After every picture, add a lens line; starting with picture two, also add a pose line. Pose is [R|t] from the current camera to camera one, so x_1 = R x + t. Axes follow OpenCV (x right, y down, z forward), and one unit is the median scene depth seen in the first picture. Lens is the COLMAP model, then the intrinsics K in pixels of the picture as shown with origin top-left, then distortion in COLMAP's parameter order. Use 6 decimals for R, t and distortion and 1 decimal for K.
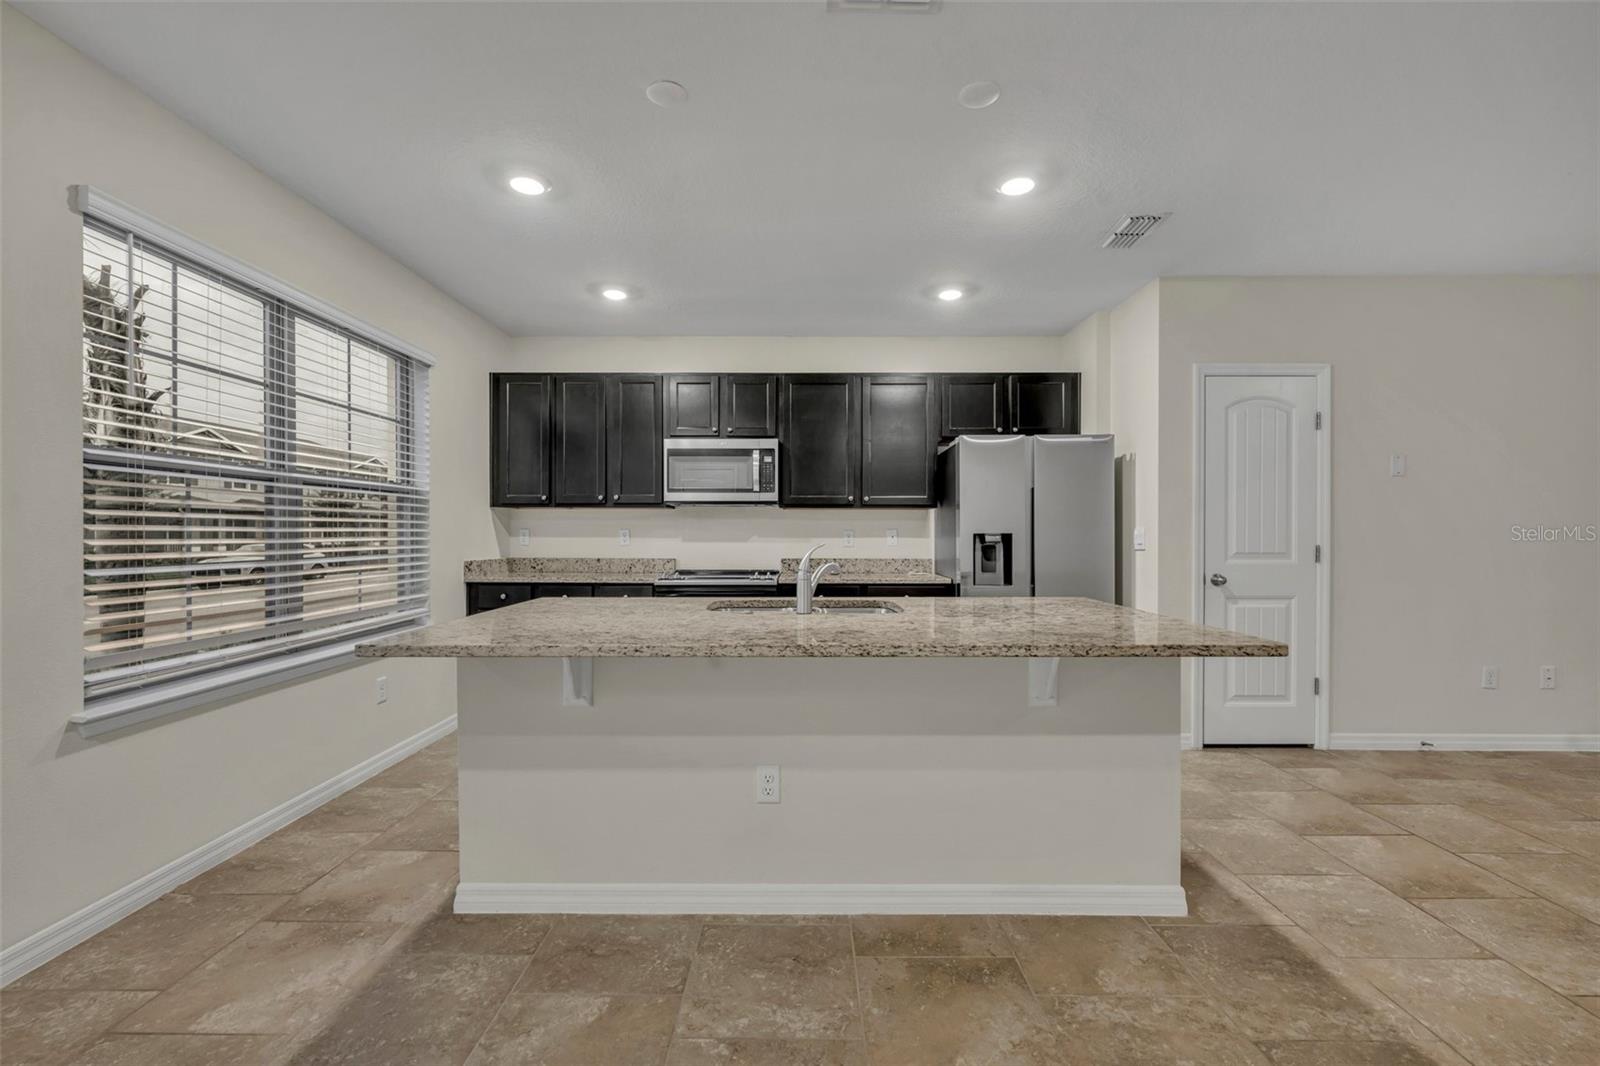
lens RADIAL K [[668.7, 0, 801.7], [0, 668.7, 531.1], [0, 0, 1]] dist [-0.000881, 0.000124]
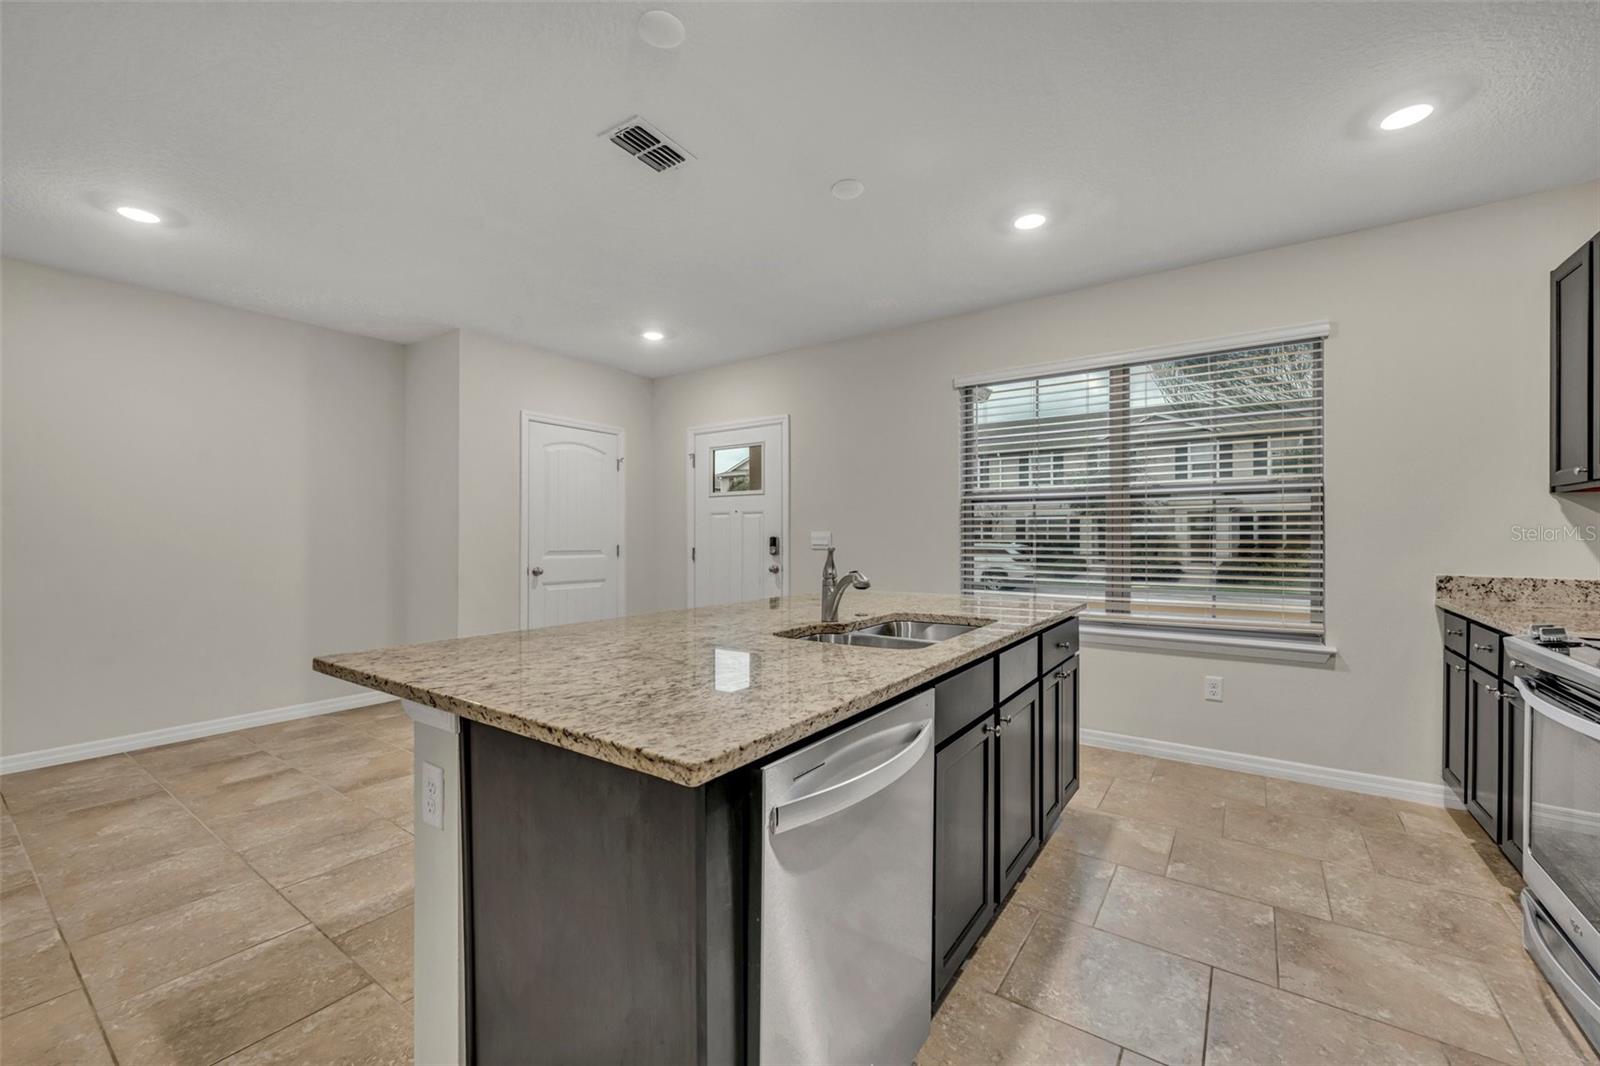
lens RADIAL K [[638.4, 0, 792.5], [0, 638.4, 536.3], [0, 0, 1]] dist [-0.000123, 0.000331]
pose [[-0.577631, 0.000618, -0.816298, 0.599067], [0.001333, 0.999999, -0.000186, 0.003250], [0.816297, -0.001196, -0.577631, 1.143428]]
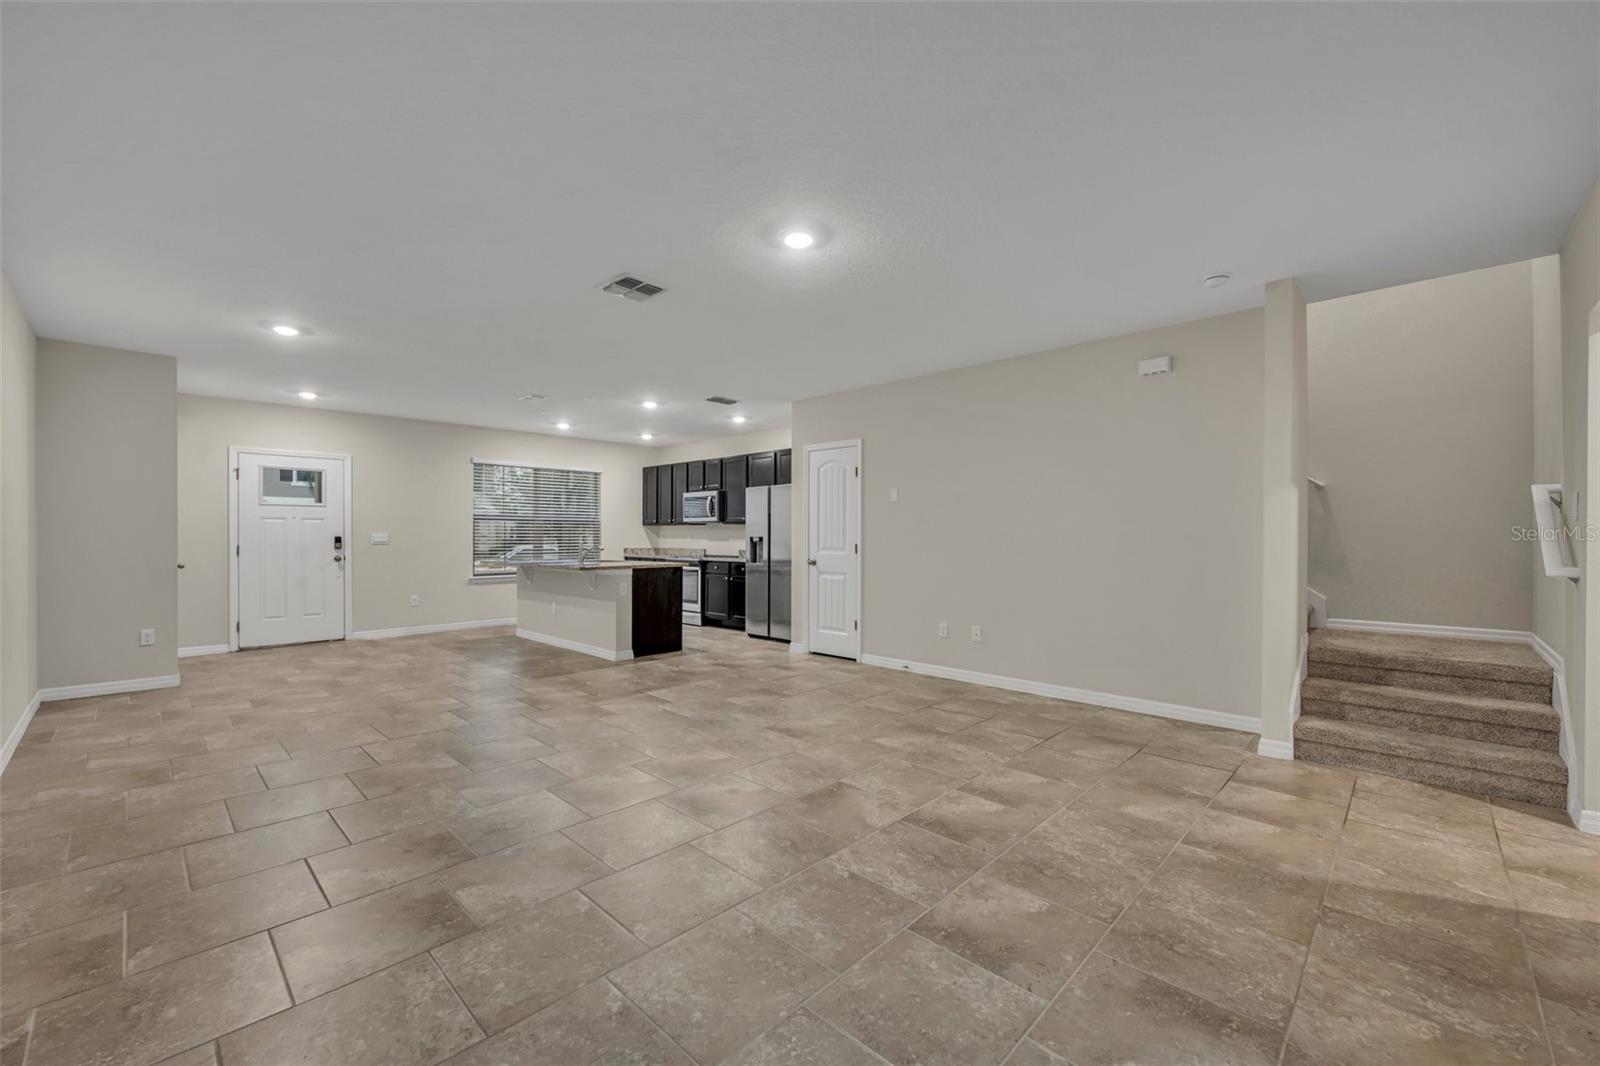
lens RADIAL K [[638.4, 0, 789.9], [0, 638.4, 538.2], [0, 0, 1]] dist [-0.000123, 0.000331]
pose [[0.718628, 0.002455, -0.695390, 2.155682], [-0.000679, 0.999996, 0.002828, 0.002895], [0.695394, -0.001560, 0.718627, -0.368326]]
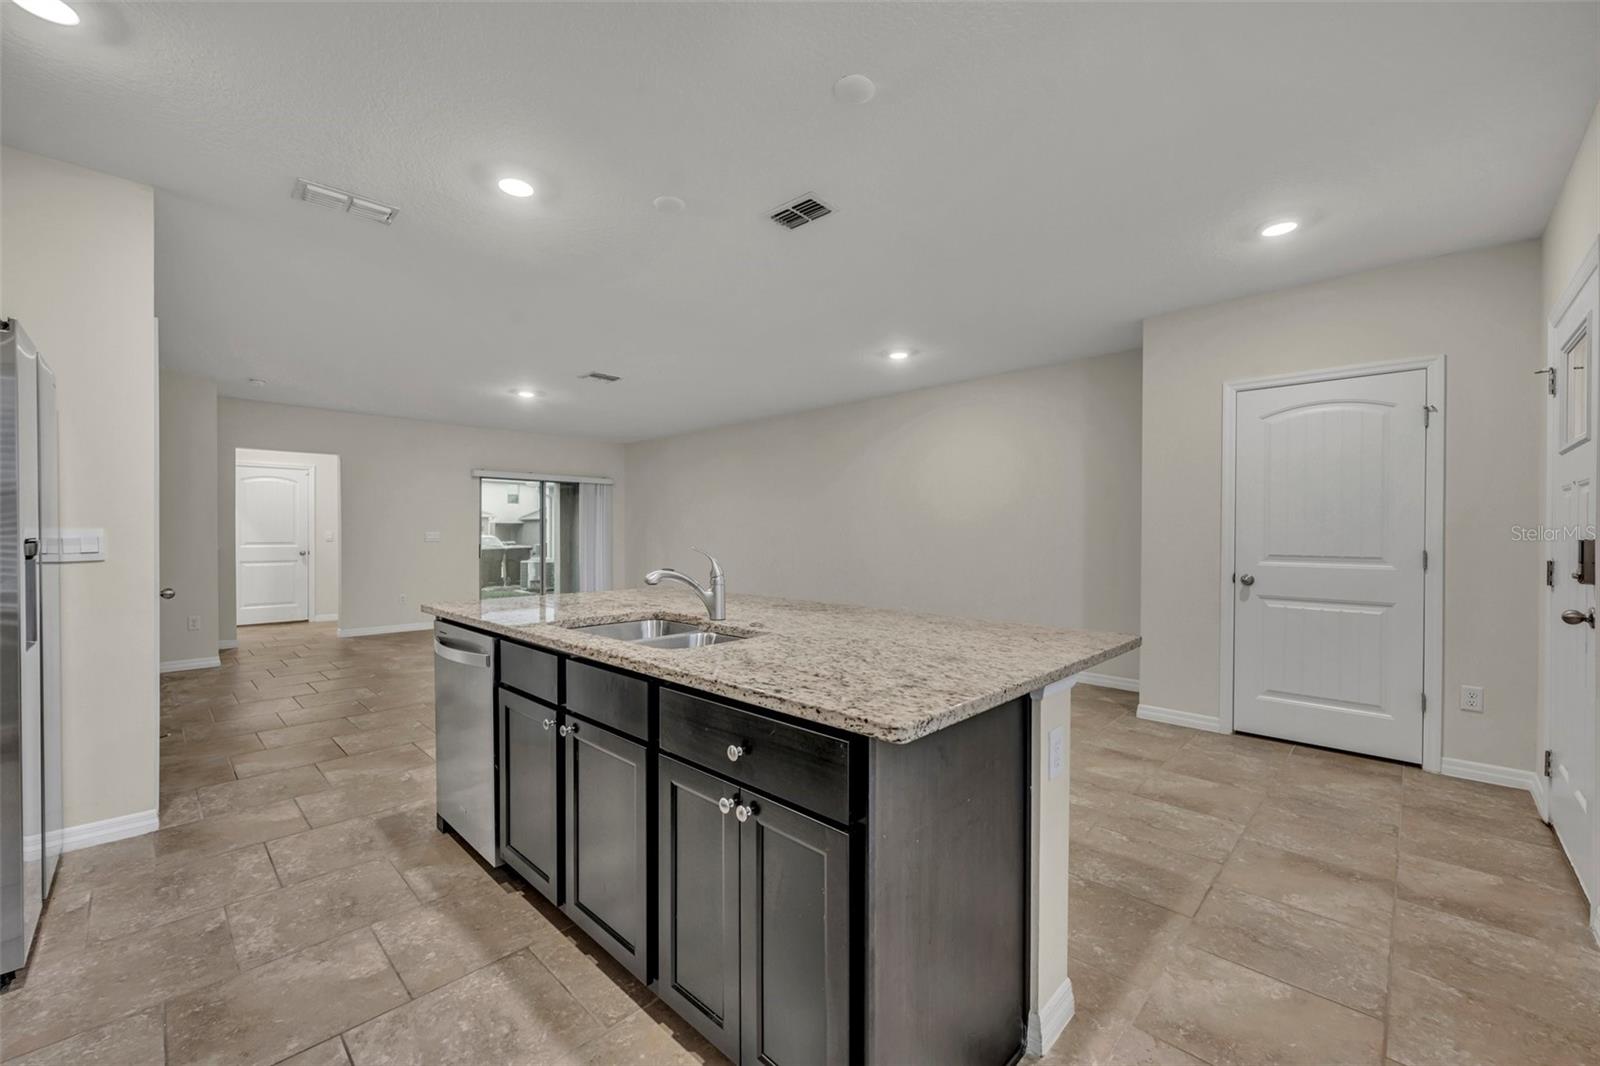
lens RADIAL K [[638.4, 0, 797.3], [0, 638.4, 539.0], [0, 0, 1]] dist [-0.000123, 0.000331]
pose [[-0.719656, -0.008165, 0.694283, -0.558417], [-0.001635, 0.999948, 0.010065, -0.002997], [-0.694329, 0.006108, -0.719632, 1.228298]]
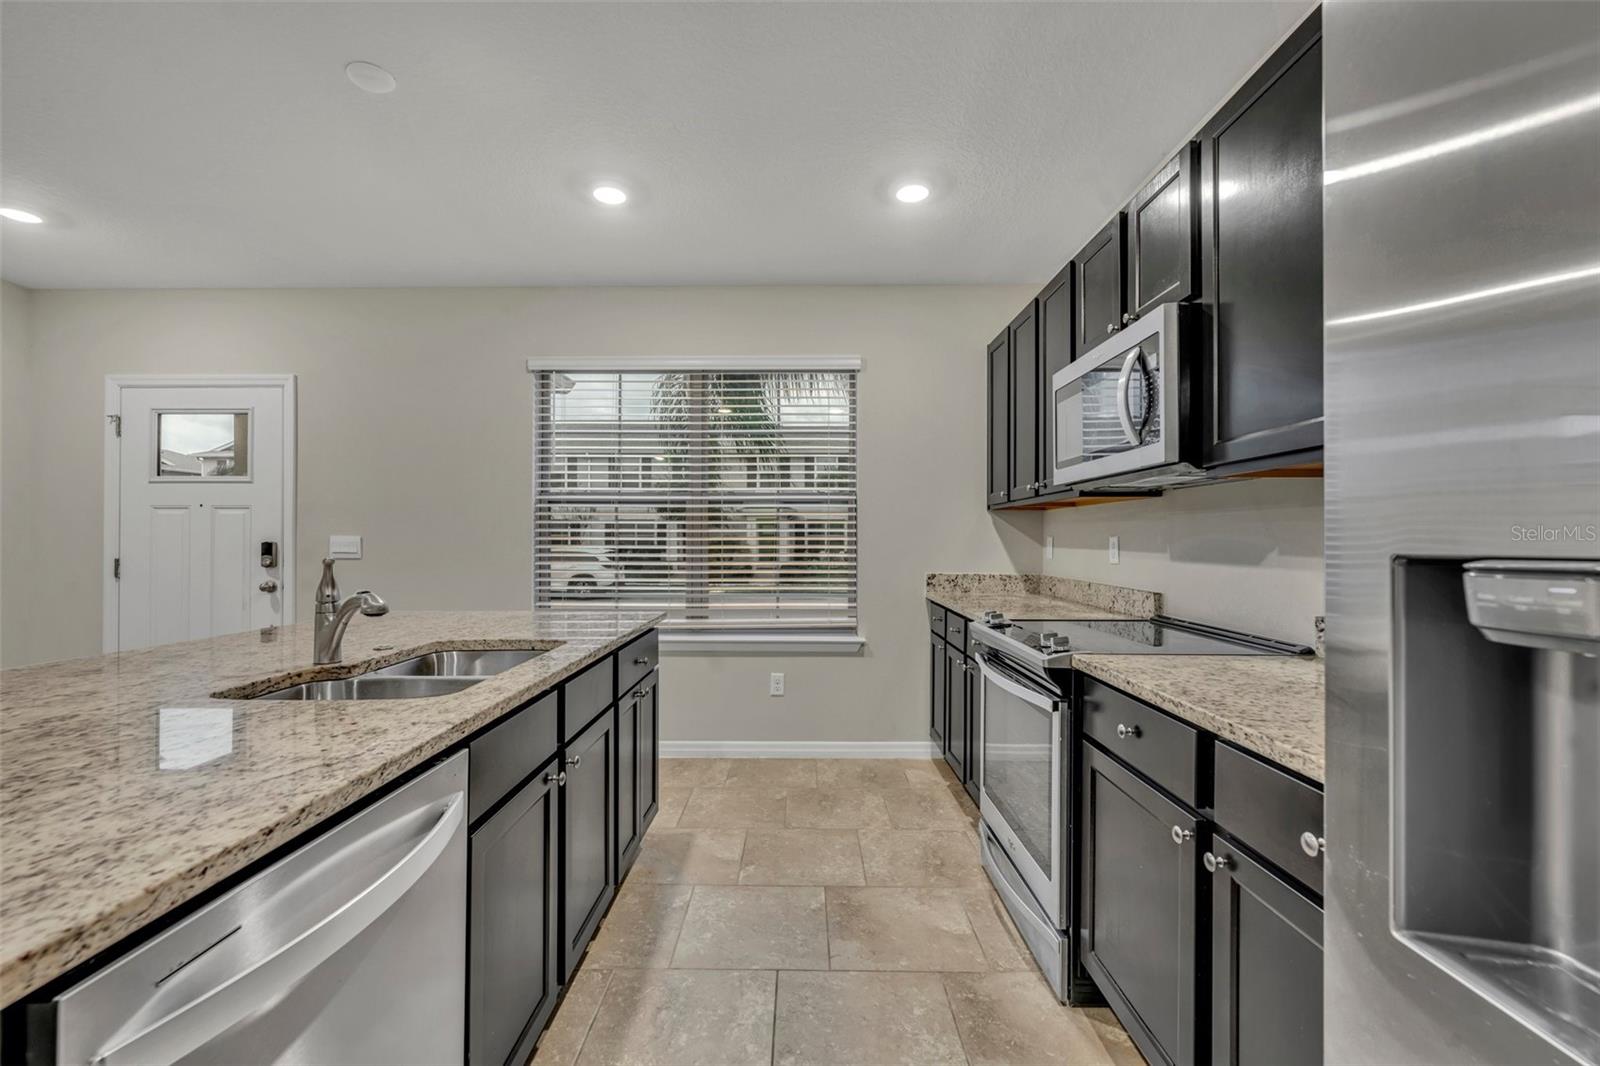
lens RADIAL K [[668.7, 0, 791.3], [0, 668.7, 539.0], [0, 0, 1]] dist [-0.000881, 0.000124]
pose [[-0.009236, -0.002531, -0.999954, 0.518209], [-0.000190, 0.999997, -0.002529, 0.001385], [0.999957, 0.000167, -0.009236, 1.137188]]
